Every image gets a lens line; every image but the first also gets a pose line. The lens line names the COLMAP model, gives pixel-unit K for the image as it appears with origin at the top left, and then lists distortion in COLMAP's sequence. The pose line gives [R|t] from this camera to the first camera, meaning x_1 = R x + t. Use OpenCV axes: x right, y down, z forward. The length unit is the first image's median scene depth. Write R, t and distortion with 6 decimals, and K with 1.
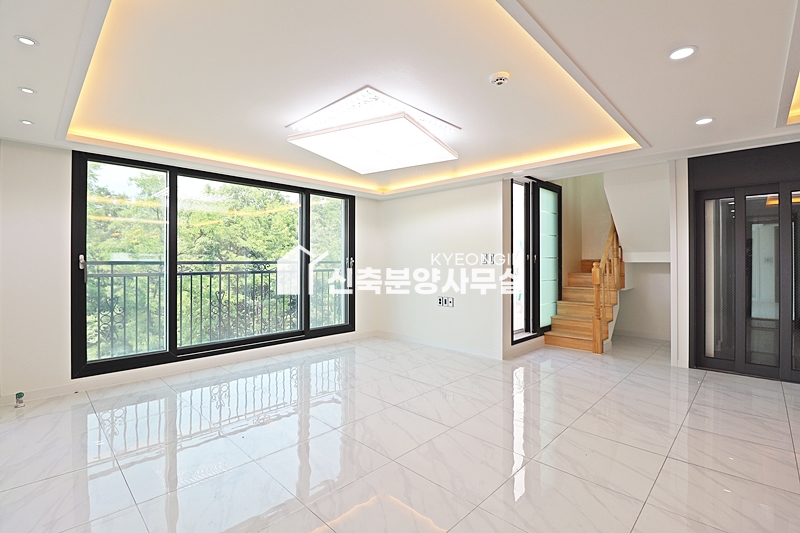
lens RADIAL K [[368.5, 0, 402.3], [0, 368.5, 266.9], [0, 0, 1]] dist [0.021367, 0.000333]
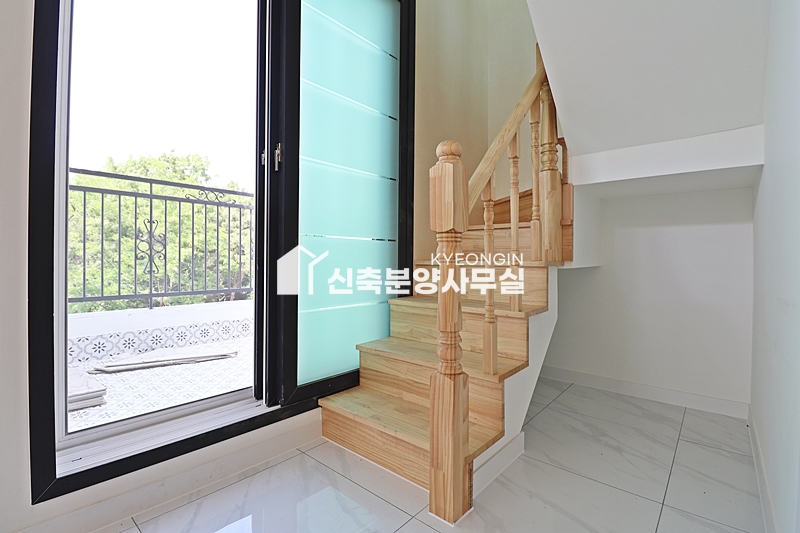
lens RADIAL K [[368.5, 0, 396.9], [0, 368.5, 265.2], [0, 0, 1]] dist [0.021367, 0.000333]
pose [[0.999331, 0.010946, 0.034898, 0.428064], [-0.010598, 0.999892, -0.010146, 0.065526], [-0.035006, 0.009769, 0.999339, 0.670633]]
